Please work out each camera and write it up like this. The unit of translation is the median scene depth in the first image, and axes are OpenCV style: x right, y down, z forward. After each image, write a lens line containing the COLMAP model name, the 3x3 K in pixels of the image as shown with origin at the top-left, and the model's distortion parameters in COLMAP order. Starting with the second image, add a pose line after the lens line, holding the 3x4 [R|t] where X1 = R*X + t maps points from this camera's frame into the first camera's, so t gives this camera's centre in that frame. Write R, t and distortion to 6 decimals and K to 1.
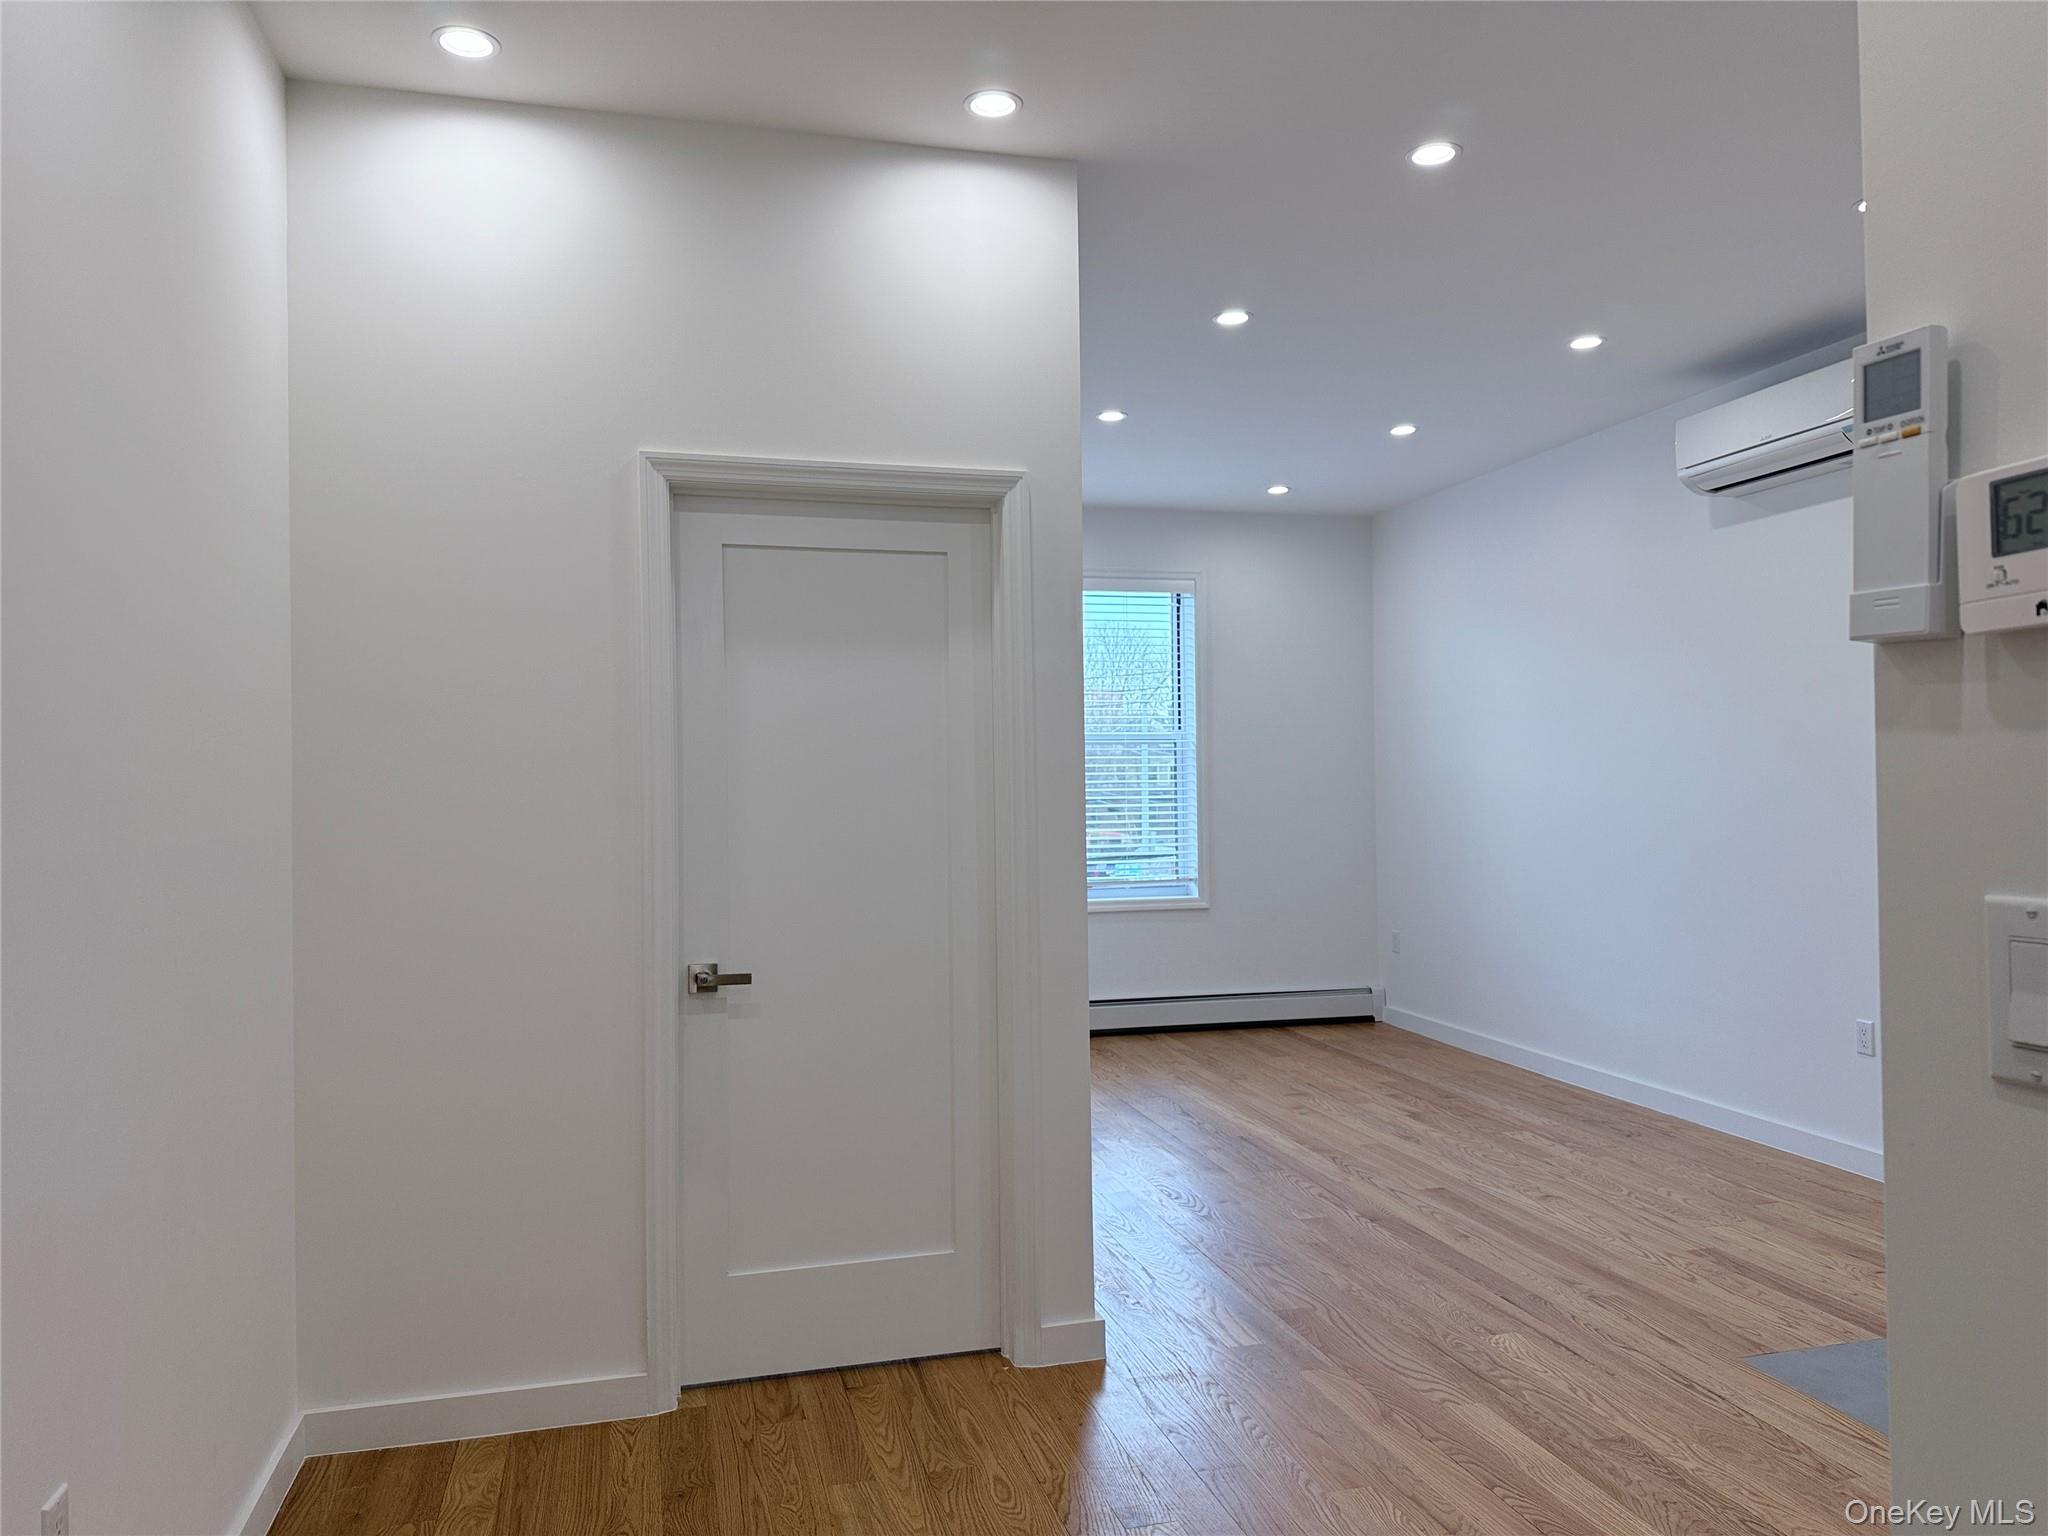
lens RADIAL K [[1448.6, 0, 1029.0], [0, 1448.6, 771.5], [0, 0, 1]] dist [0.023678, -0.032450]
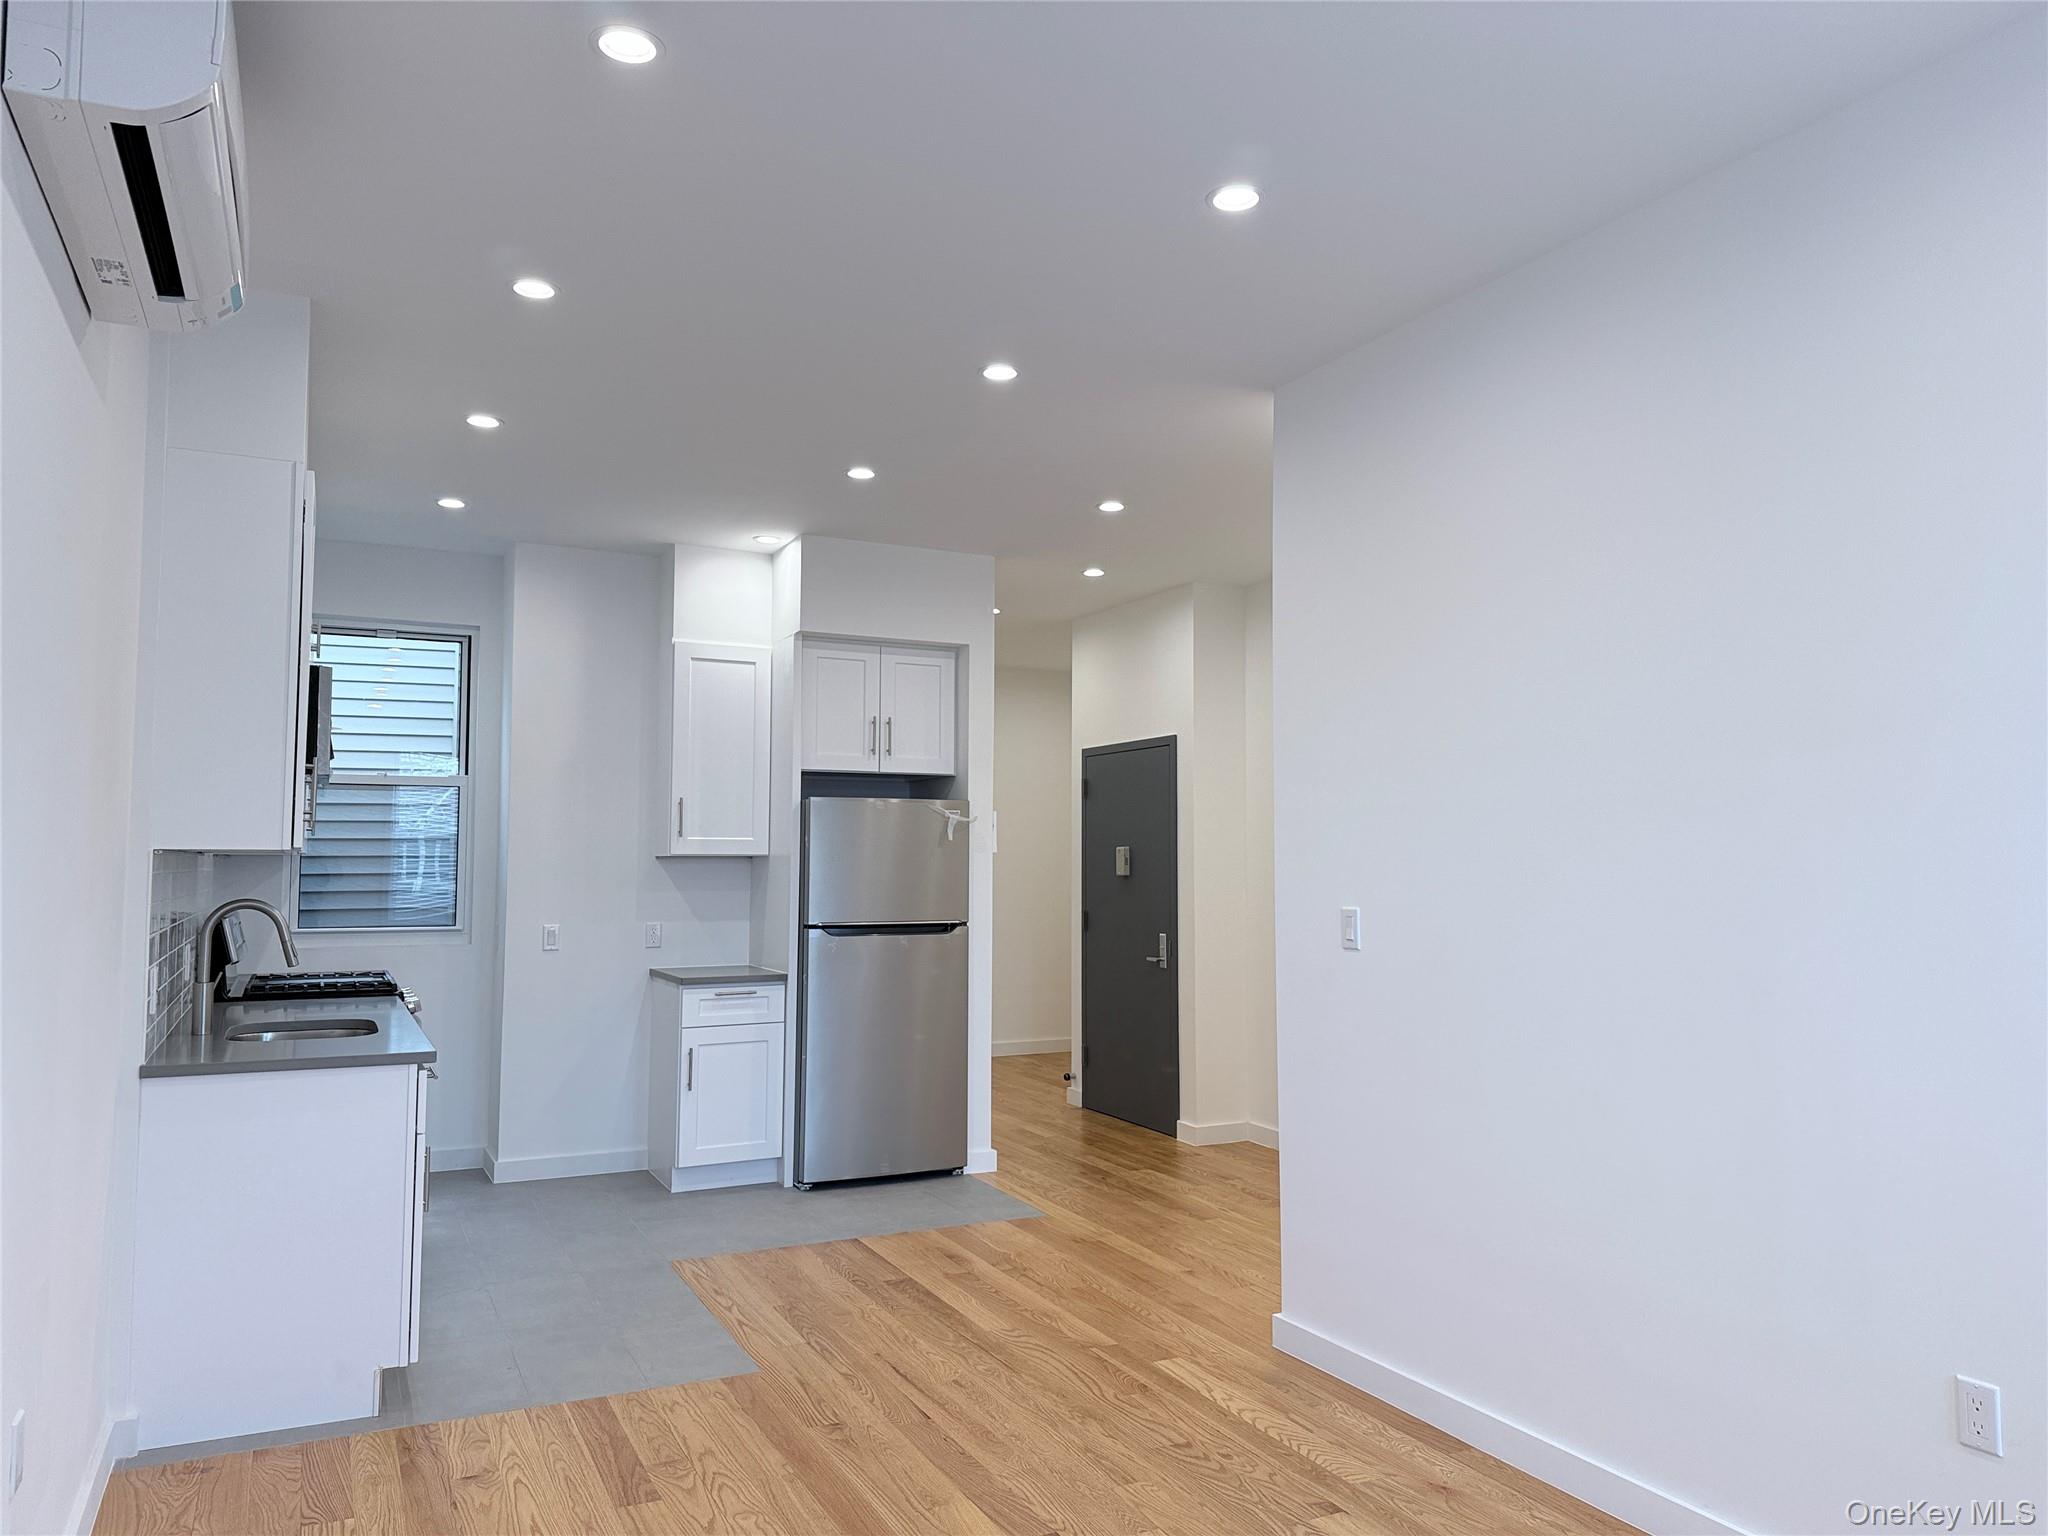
lens RADIAL K [[1425.7, 0, 1024.0], [0, 1425.7, 768.0], [0, 0, 1]] dist [0.086260, -0.100120]
pose [[-0.981123, -0.001152, -0.193384, 0.467447], [0.013131, 0.997277, -0.072562, 0.001277], [0.192941, -0.073732, -0.978436, 2.061160]]
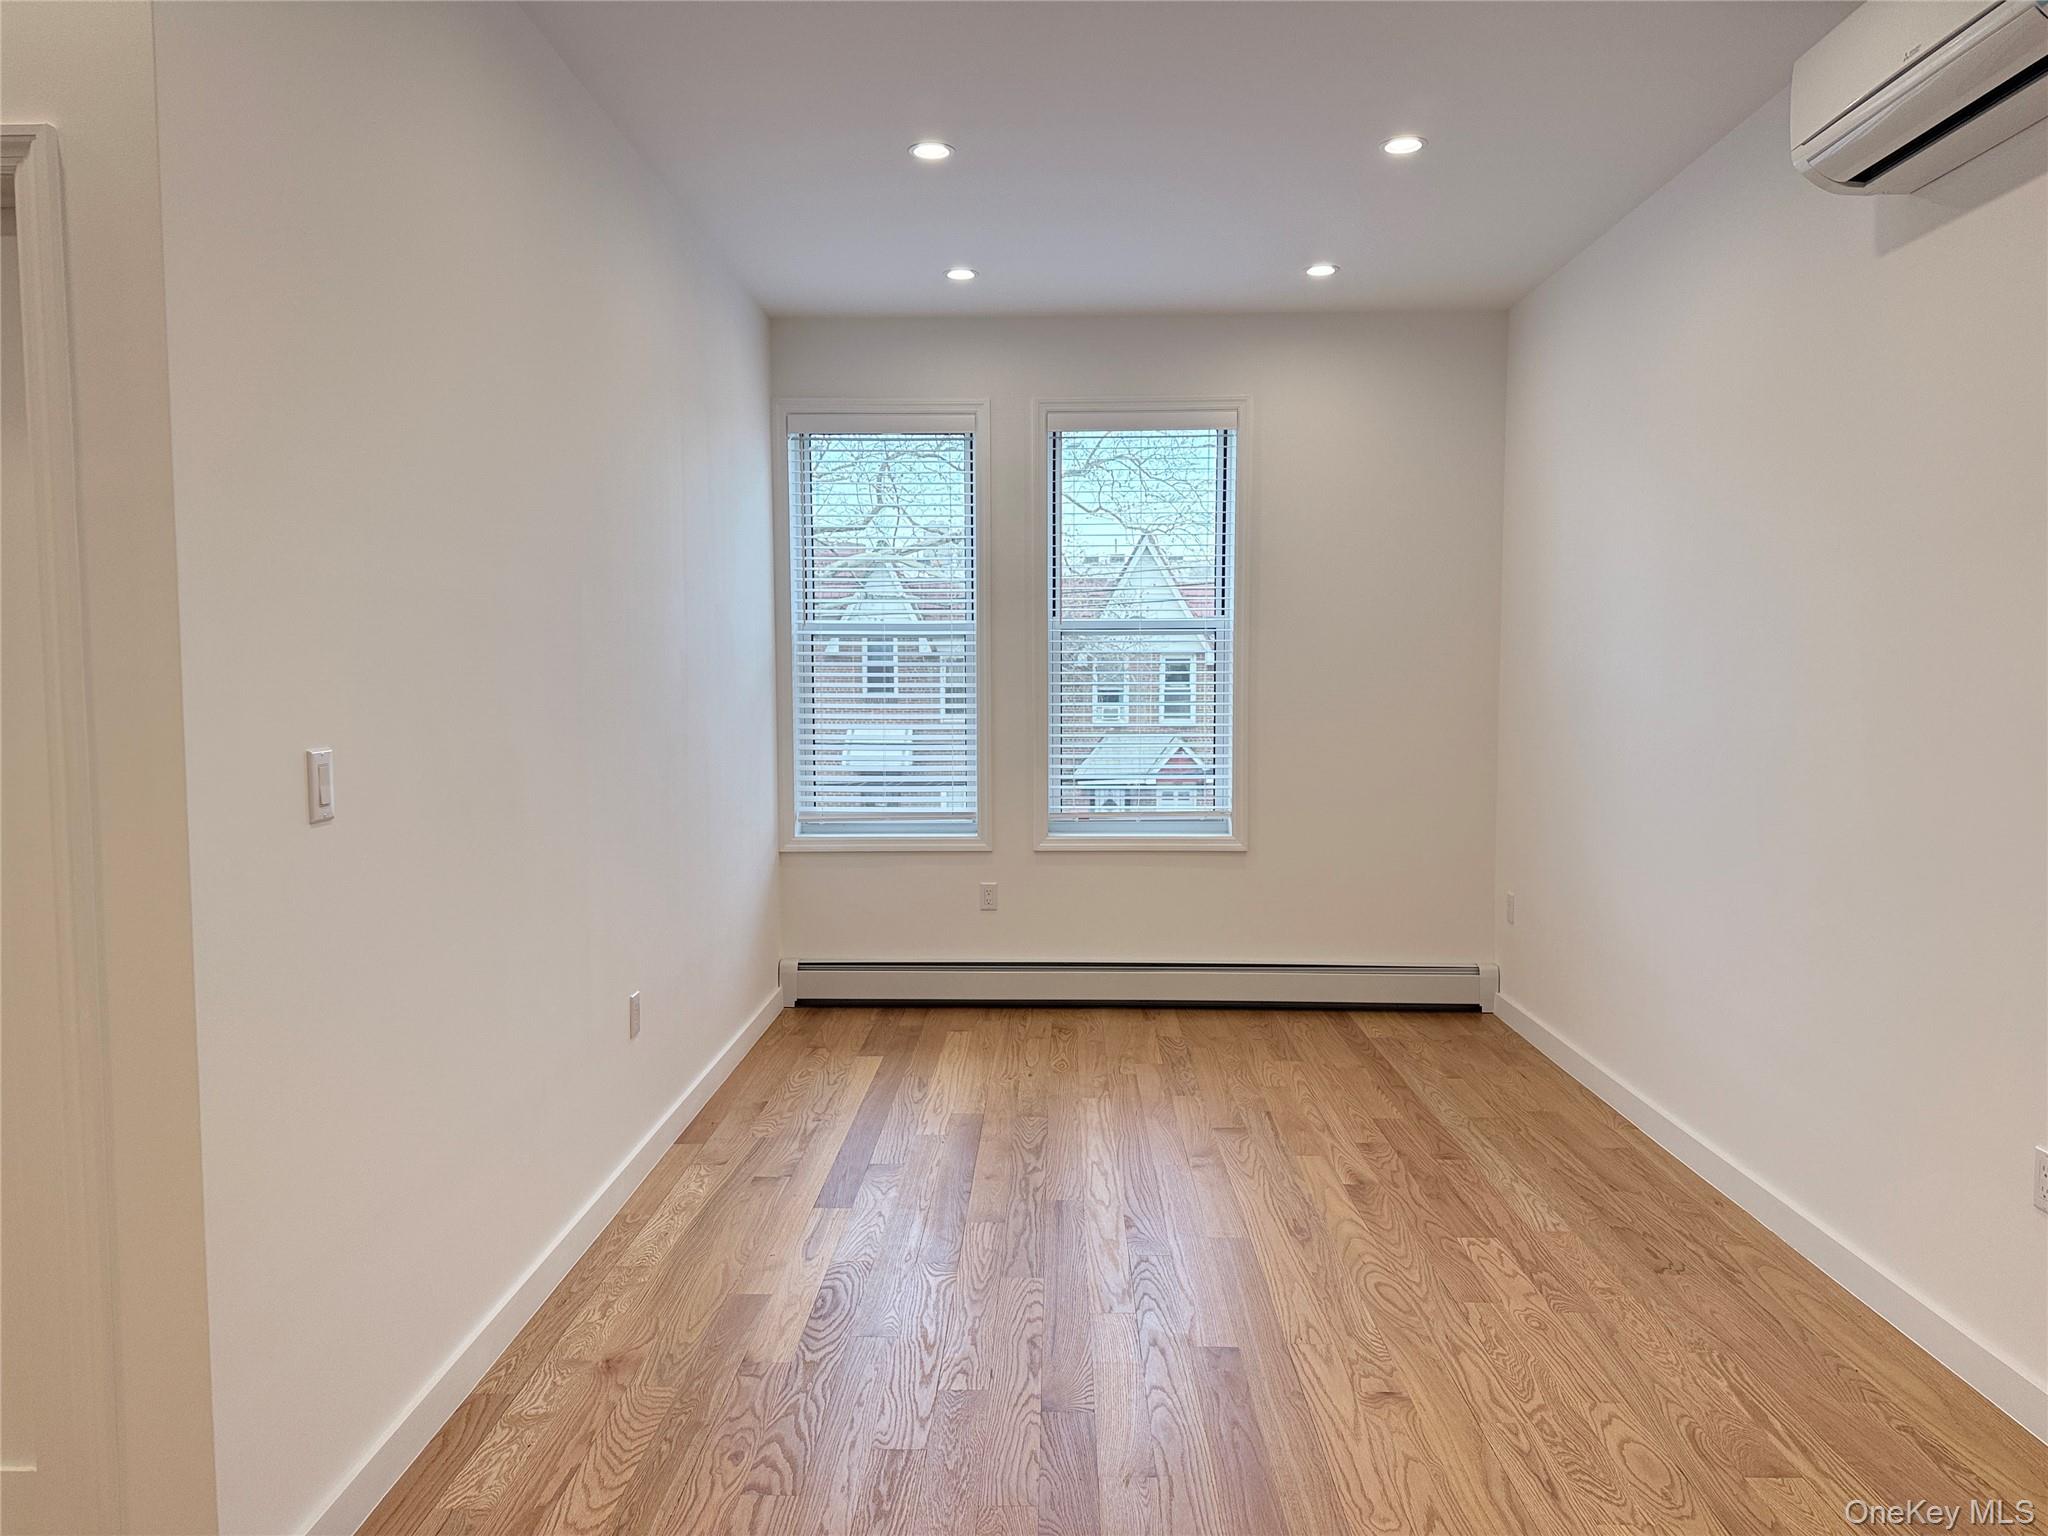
lens RADIAL K [[1428.3, 0, 1024.9], [0, 1428.3, 806.1], [0, 0, 1]] dist [0.087165, -0.186709]
pose [[0.959206, 0.035801, -0.280434, 0.477259], [-0.008192, 0.995053, 0.099012, -0.006223], [0.282591, -0.092676, 0.954753, 0.537248]]
